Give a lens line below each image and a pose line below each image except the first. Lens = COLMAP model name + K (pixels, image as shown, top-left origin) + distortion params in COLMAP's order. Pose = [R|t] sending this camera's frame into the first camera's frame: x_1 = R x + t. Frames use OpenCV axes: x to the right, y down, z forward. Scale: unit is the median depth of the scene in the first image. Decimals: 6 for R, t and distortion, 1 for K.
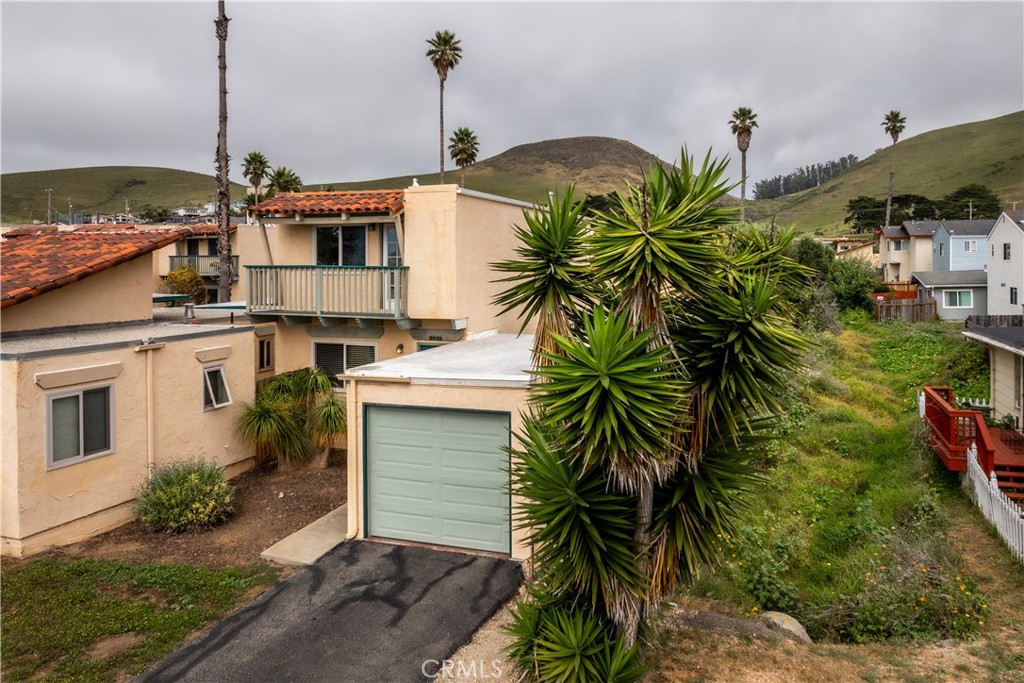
lens RADIAL K [[738.9, 0, 549.5], [0, 738.9, 269.5], [0, 0, 1]] dist [-0.026548, 0.007231]
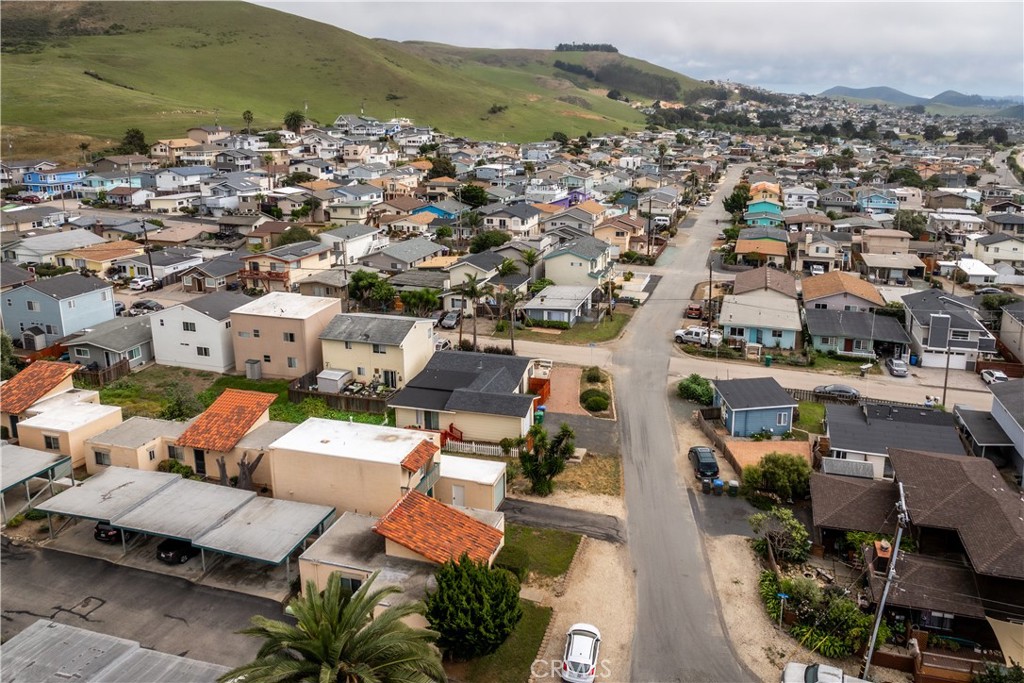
lens RADIAL K [[741.7, 0, 570.0], [0, 741.7, 257.4], [0, 0, 1]] dist [-0.024622, 0.004333]
pose [[-0.078489, -0.195234, 0.977611, -3.237946], [-0.007015, 0.980720, 0.195291, -1.525212], [-0.996890, 0.008470, -0.078345, 0.631030]]
